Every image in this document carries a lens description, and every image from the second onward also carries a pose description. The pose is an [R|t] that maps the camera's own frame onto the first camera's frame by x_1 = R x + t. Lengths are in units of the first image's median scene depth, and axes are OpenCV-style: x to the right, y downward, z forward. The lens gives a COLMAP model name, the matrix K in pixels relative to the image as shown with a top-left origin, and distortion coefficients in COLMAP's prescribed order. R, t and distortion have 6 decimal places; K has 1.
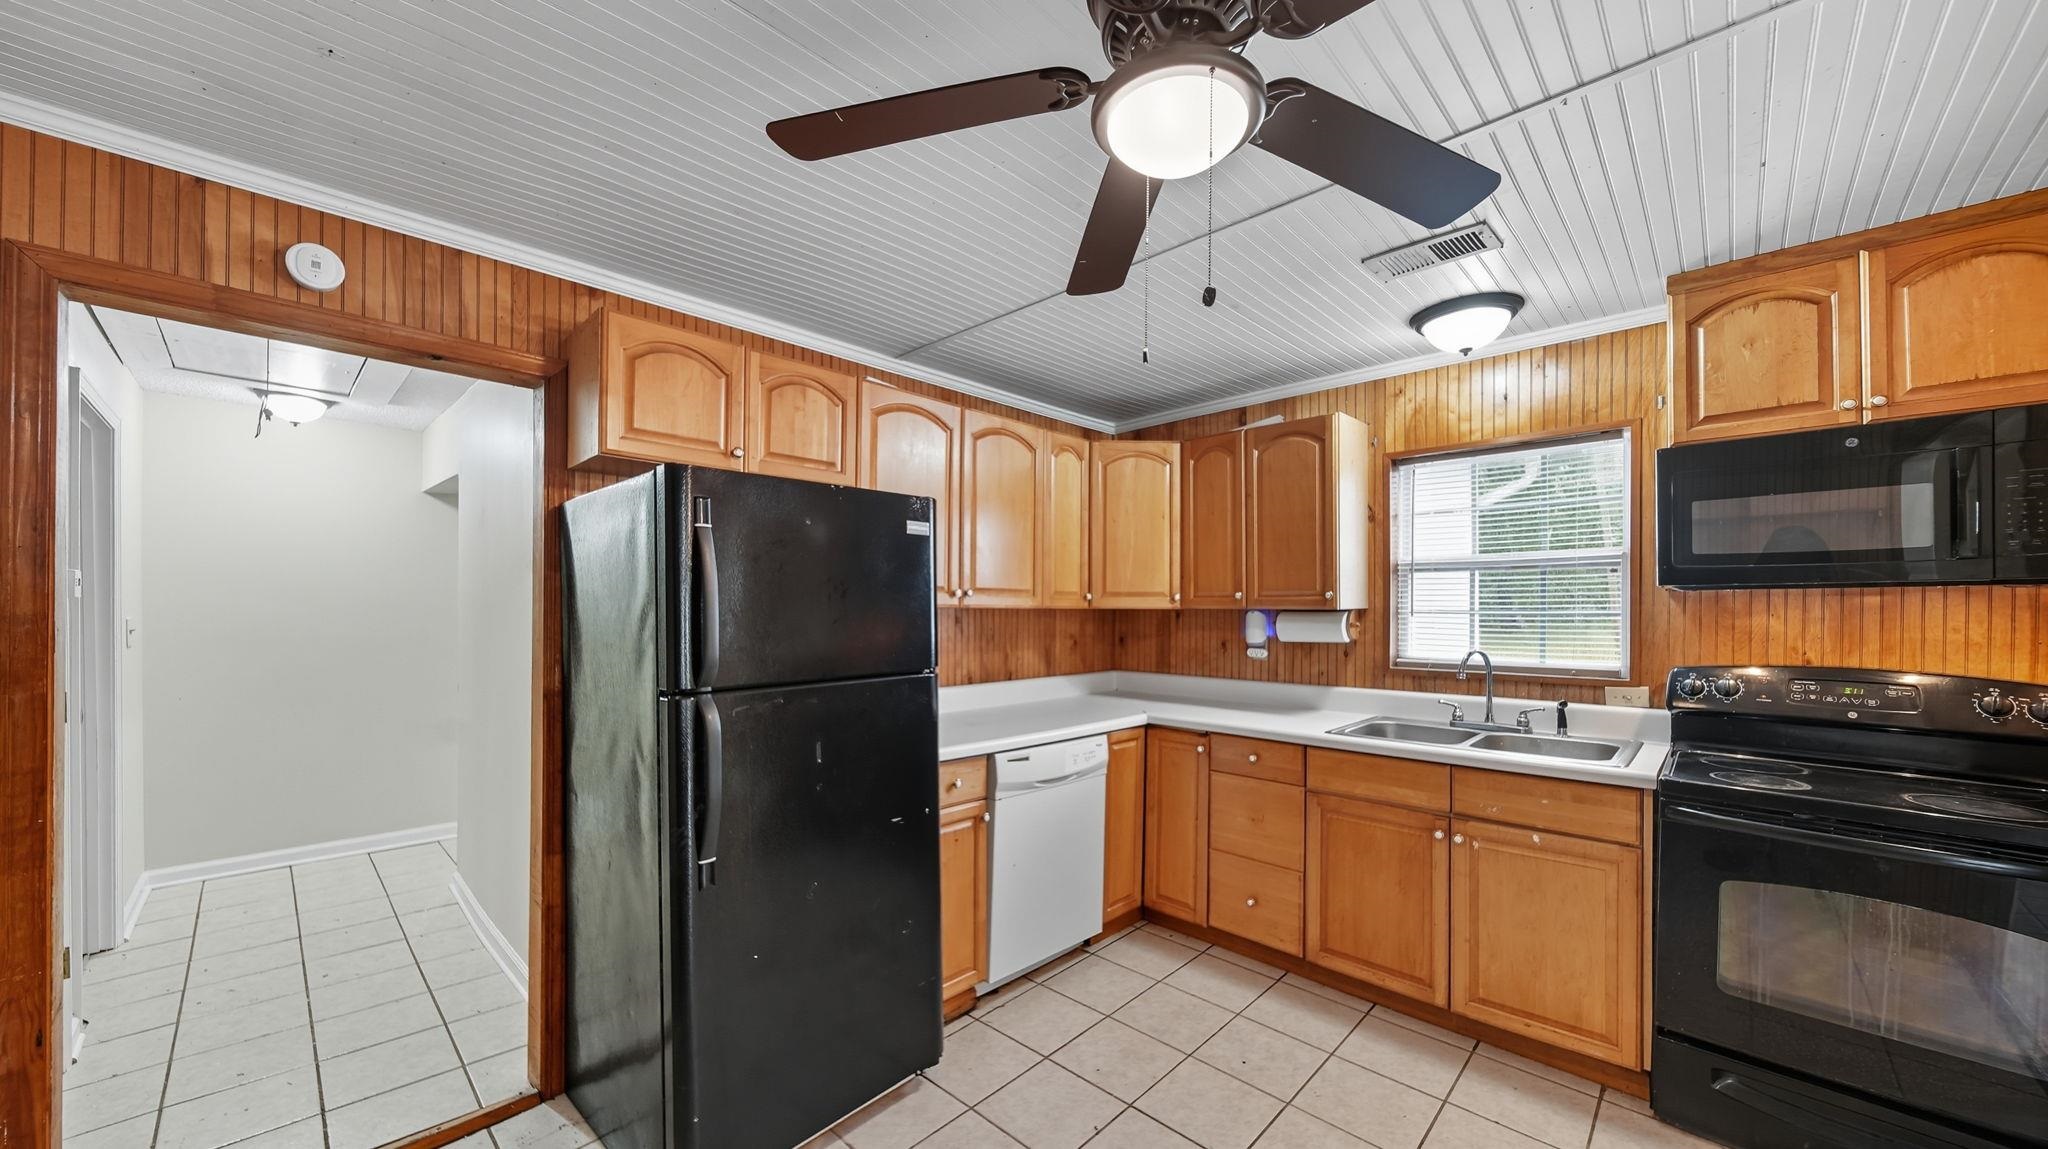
lens RADIAL K [[741.3, 0, 1013.9], [0, 741.3, 606.4], [0, 0, 1]] dist [-0.001903, -0.000288]
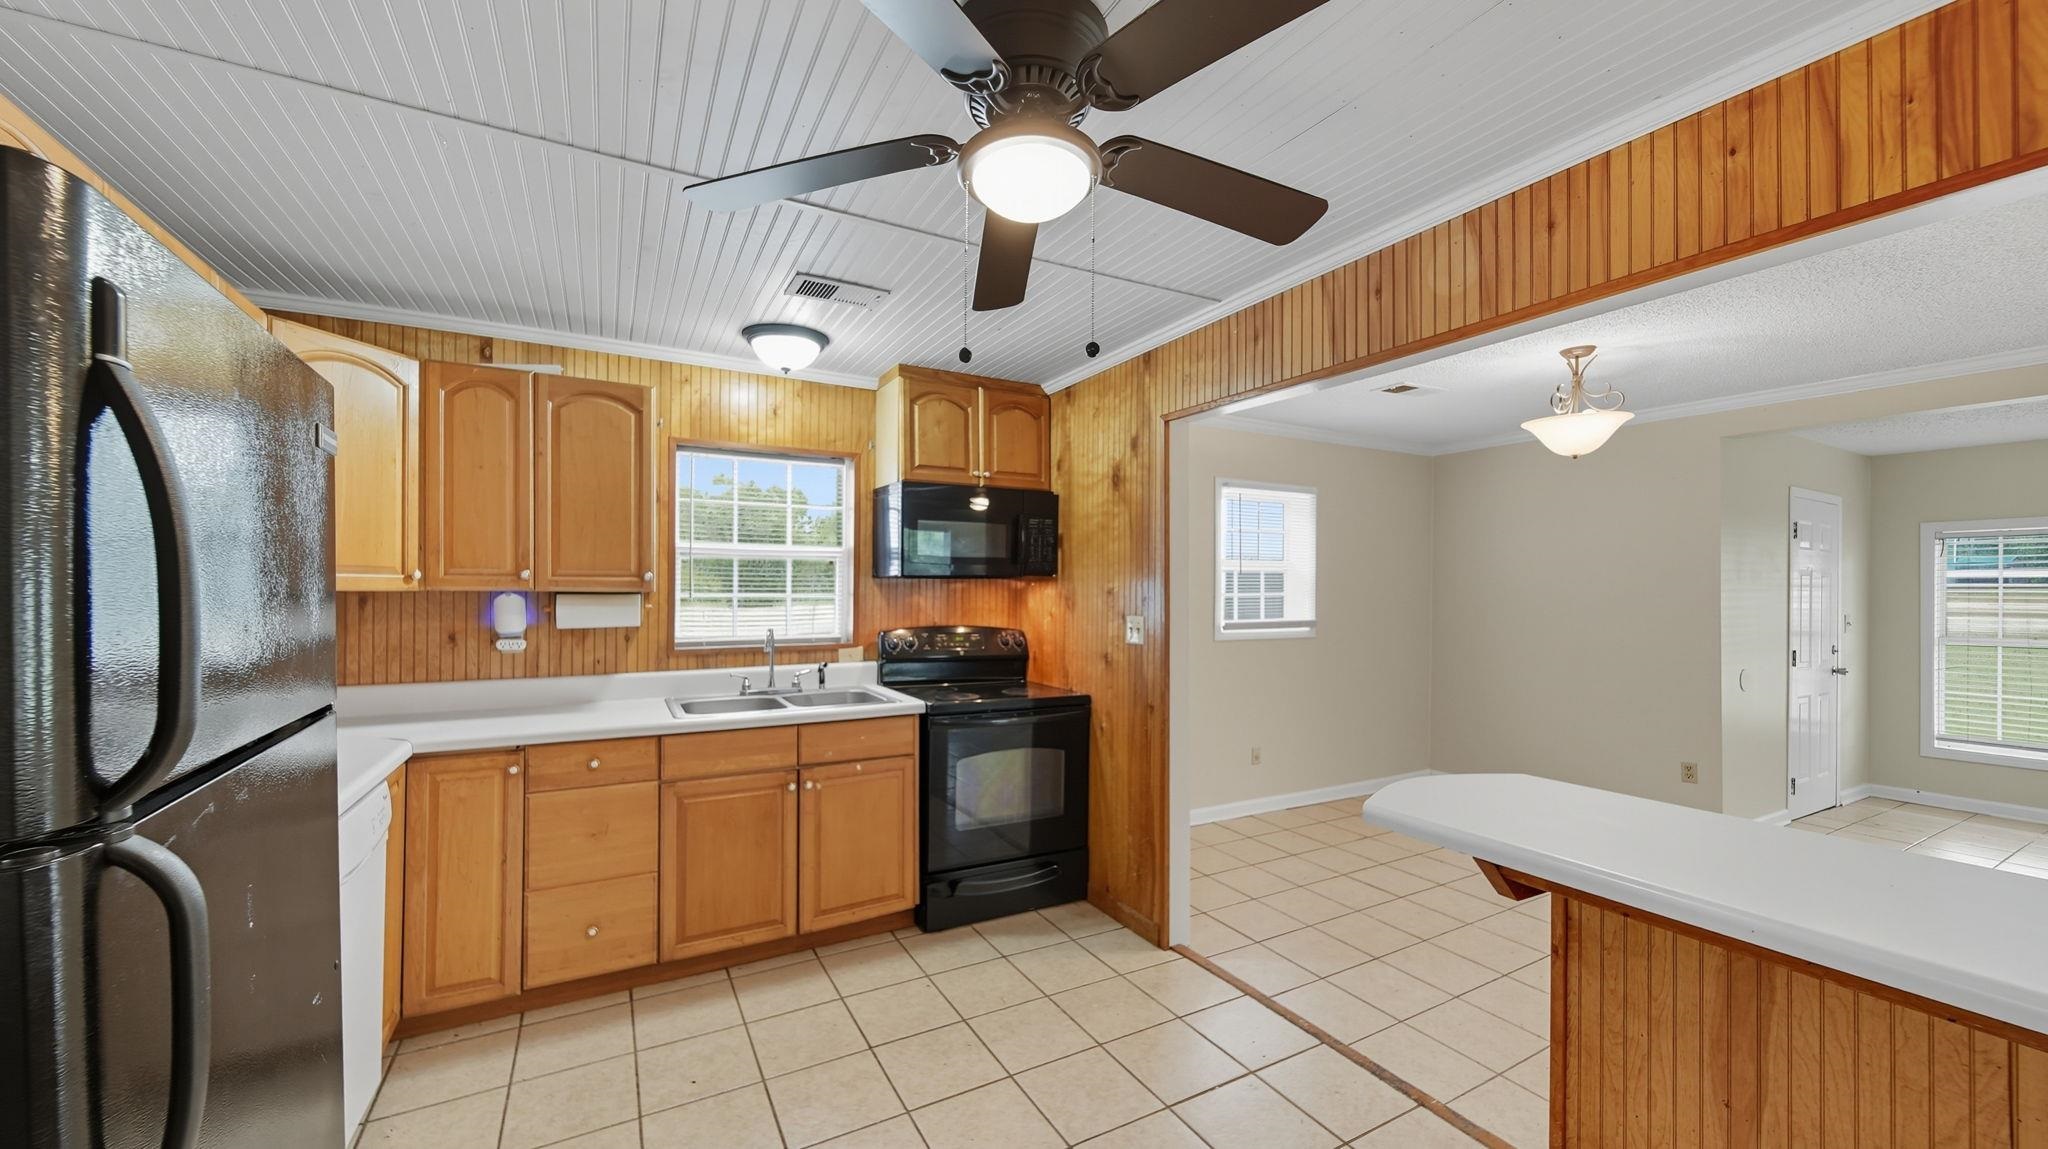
lens RADIAL K [[759.6, 0, 1020.4], [0, 759.6, 595.5], [0, 0, 1]] dist [0.005478, -0.000077]
pose [[0.284209, -0.006308, 0.958741, -0.422940], [-0.004136, 0.999961, 0.007806, -0.000858], [-0.958753, -0.006184, 0.284172, 0.297075]]
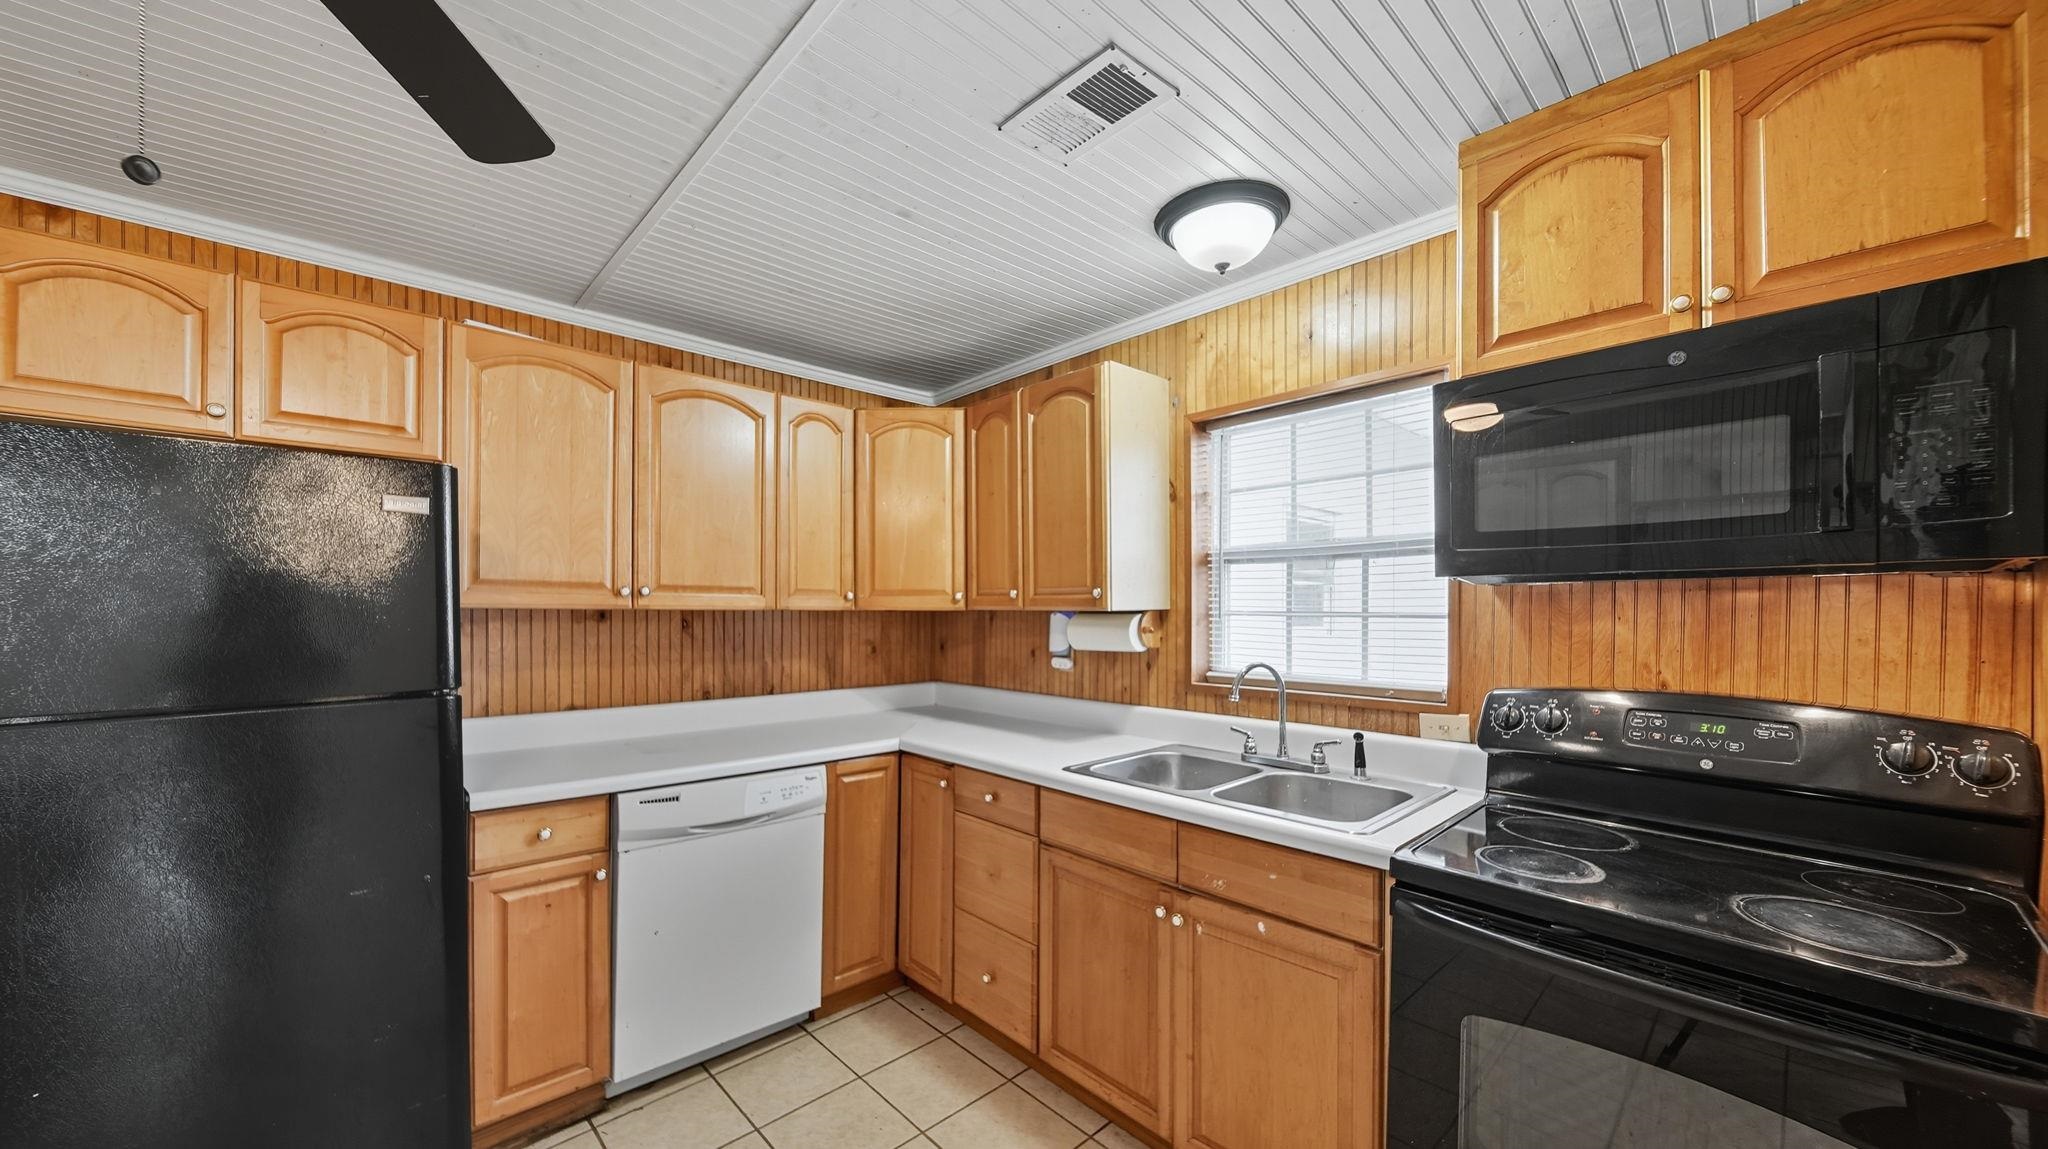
lens RADIAL K [[745.1, 0, 1016.8], [0, 745.1, 613.2], [0, 0, 1]] dist [-0.000981, -0.000303]
pose [[0.998541, -0.001248, -0.053977, 0.431578], [0.001695, 0.999965, 0.008222, -0.000034], [0.053964, -0.008301, 0.998508, 0.223979]]
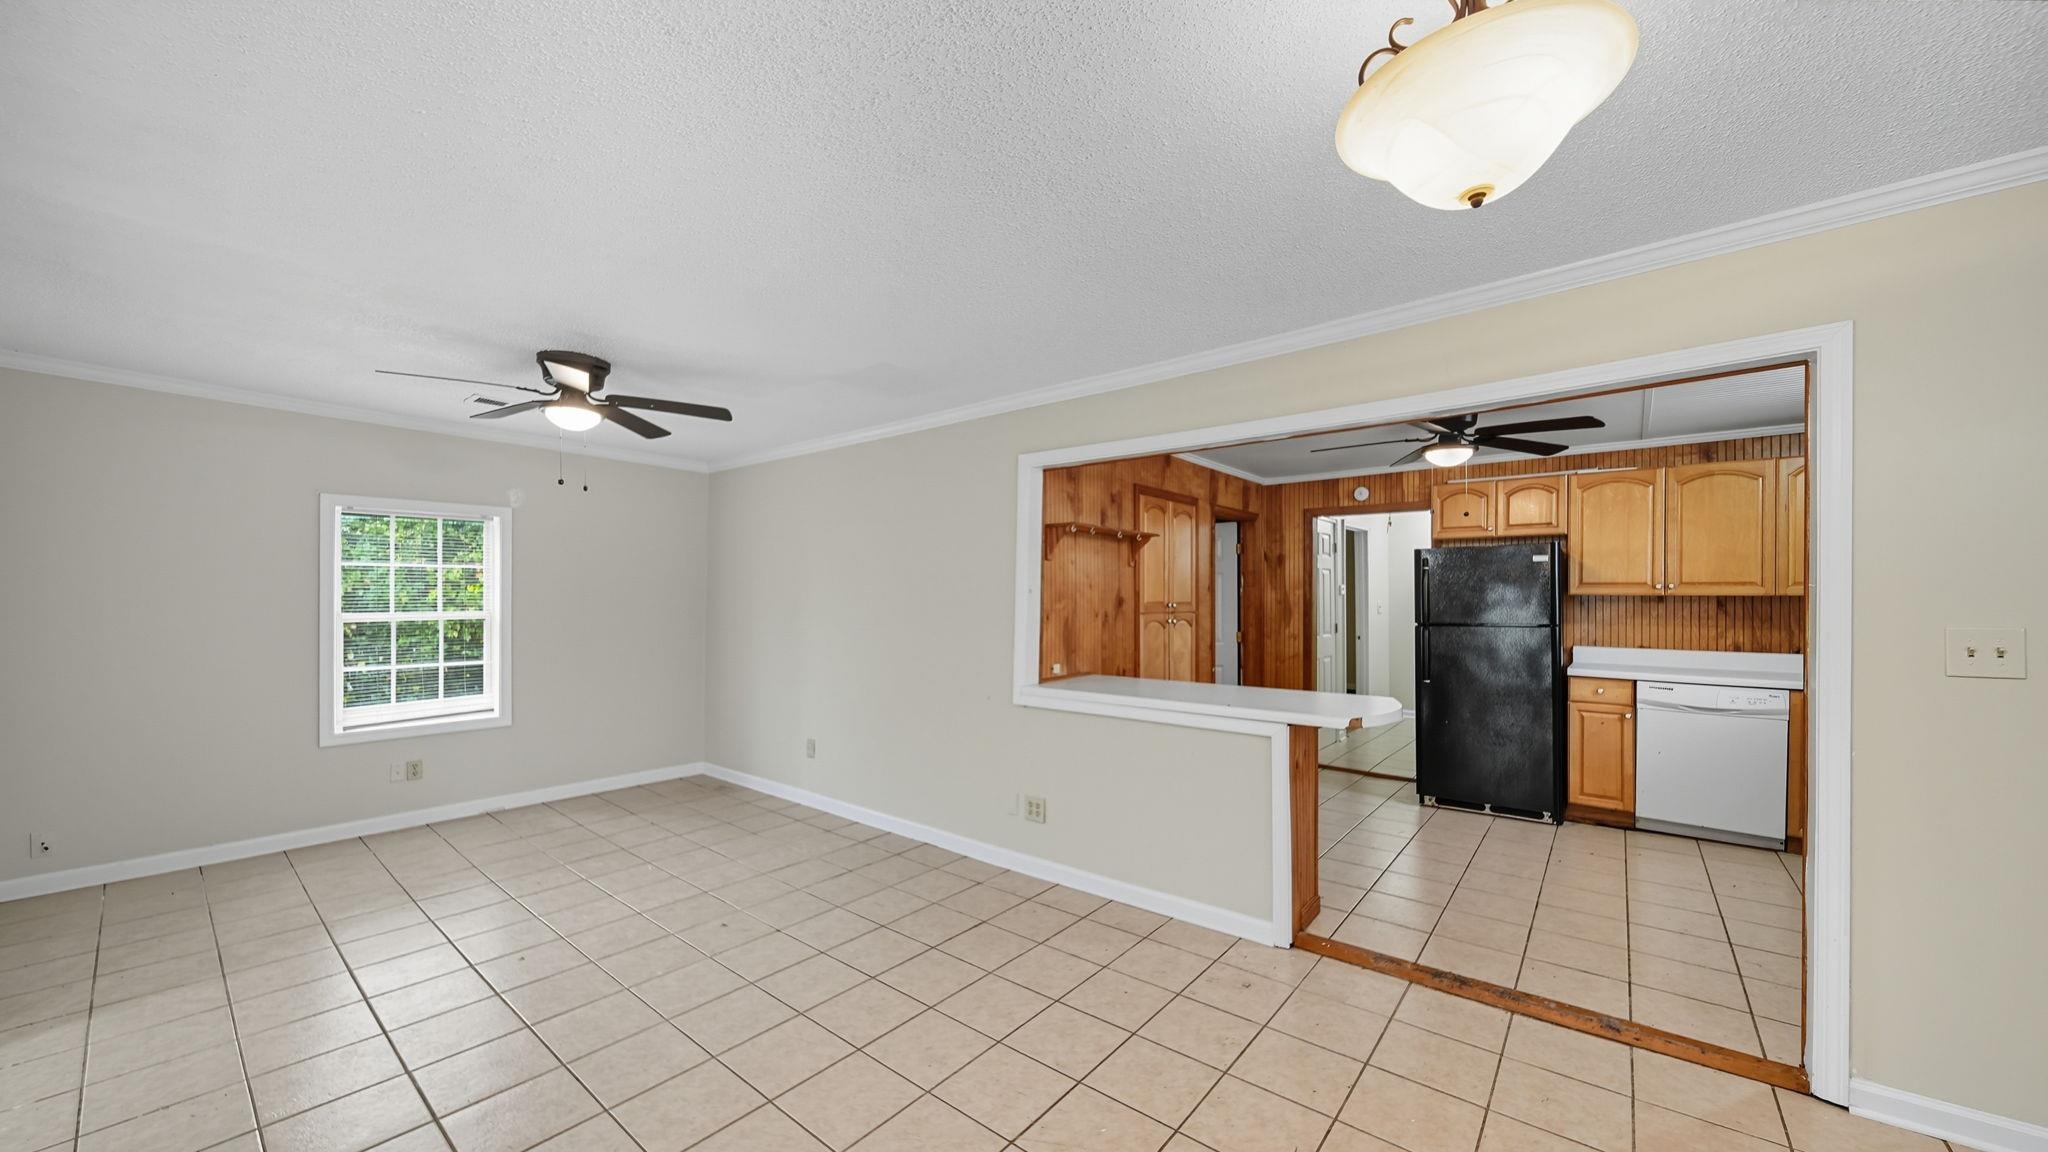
lens RADIAL K [[725.9, 0, 1019.1], [0, 725.9, 604.7], [0, 0, 1]] dist [-0.002830, -0.000562]
pose [[0.081847, 0.003730, -0.996638, 1.478456], [0.003501, 0.999986, 0.004030, 0.011370], [0.996639, -0.003819, 0.081833, -0.540362]]
